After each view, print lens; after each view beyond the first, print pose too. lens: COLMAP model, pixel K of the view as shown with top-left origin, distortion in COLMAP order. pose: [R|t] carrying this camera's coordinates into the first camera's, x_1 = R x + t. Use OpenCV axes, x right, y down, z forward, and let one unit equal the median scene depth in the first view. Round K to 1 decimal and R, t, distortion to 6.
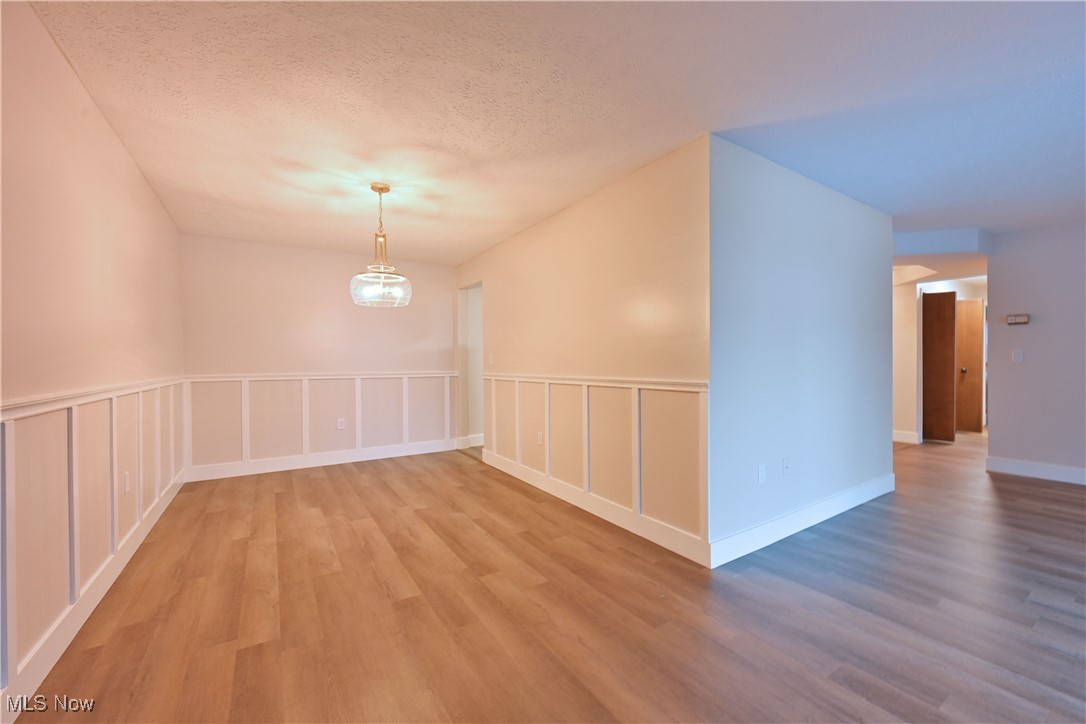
lens RADIAL K [[425.7, 0, 549.0], [0, 425.7, 364.1], [0, 0, 1]] dist [-0.003164, 0.000723]
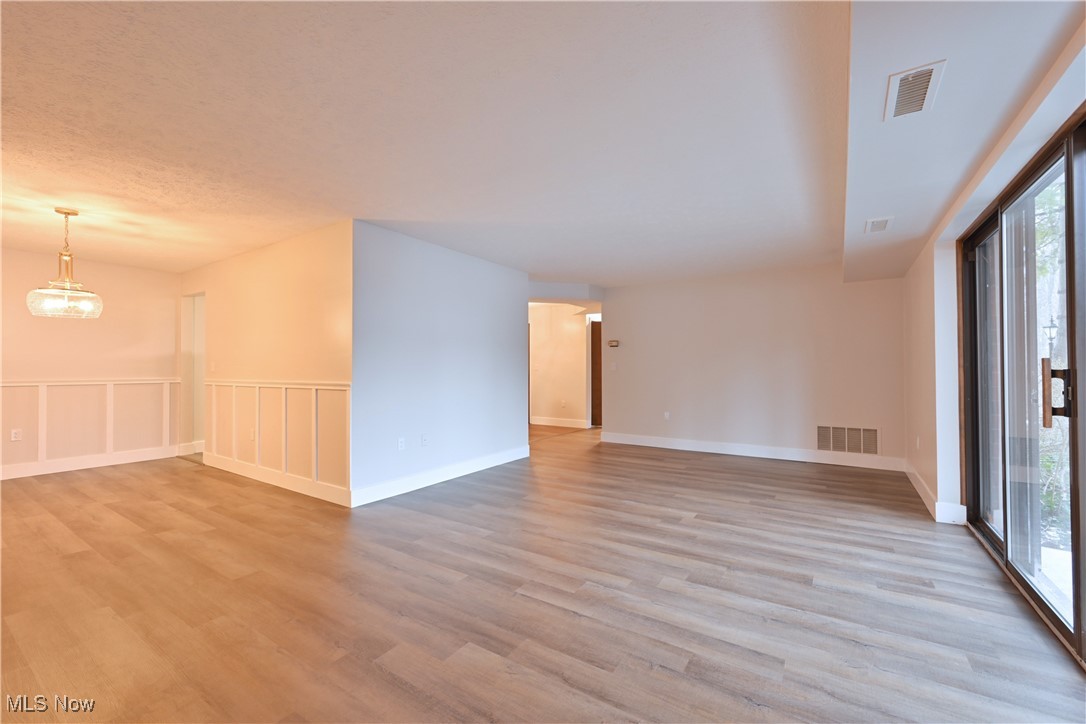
lens RADIAL K [[444.3, 0, 541.7], [0, 444.3, 362.9], [0, 0, 1]] dist [0.003653, -0.000021]
pose [[0.920936, 0.009814, 0.389589, 0.304076], [-0.002754, 0.999822, -0.018677, -0.001395], [-0.389703, 0.016127, 0.920799, -0.565272]]
